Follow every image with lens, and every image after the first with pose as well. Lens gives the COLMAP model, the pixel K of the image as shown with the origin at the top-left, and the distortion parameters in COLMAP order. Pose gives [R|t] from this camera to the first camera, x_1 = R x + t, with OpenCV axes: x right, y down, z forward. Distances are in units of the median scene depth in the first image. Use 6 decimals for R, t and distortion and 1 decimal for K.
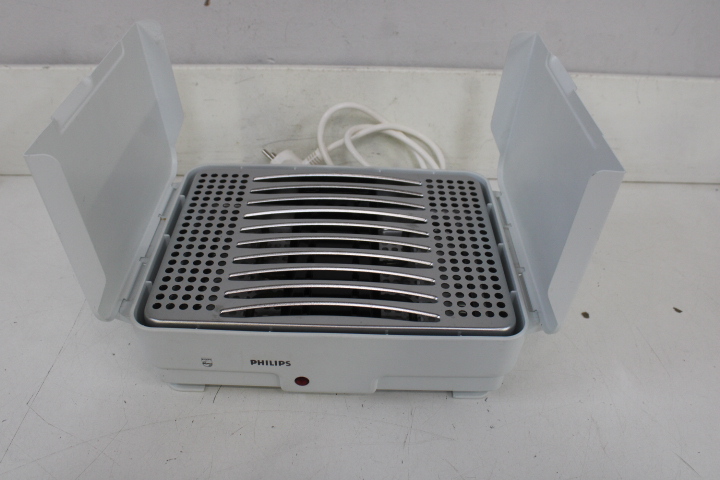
lens RADIAL K [[676.1, 0, 355.6], [0, 676.1, 245.5], [0, 0, 1]] dist [-0.096939, 0.000000]
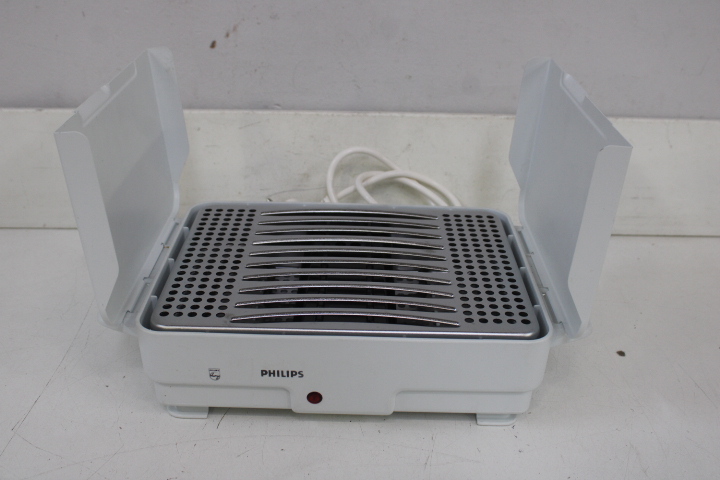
lens RADIAL K [[855.7, 0, 356.6], [0, 855.7, 239.3], [0, 0, 1]] dist [-0.061847, 0.000000]
pose [[0.999995, -0.002908, -0.001079, -0.017188], [0.002614, 0.977434, -0.211227, 0.211314], [0.001669, 0.211223, 0.977436, -0.185101]]
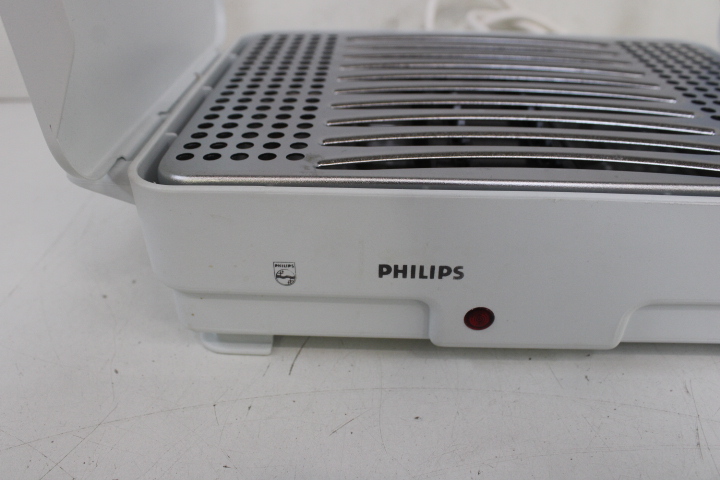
lens RADIAL K [[676.1, 0, 343.7], [0, 676.1, 237.8], [0, 0, 1]] dist [-0.096939, 0.000000]
pose [[0.998428, -0.006358, -0.055690, -0.133199], [-0.000762, 0.991915, -0.126904, 0.182783], [0.056046, 0.126746, 0.990351, 0.456335]]
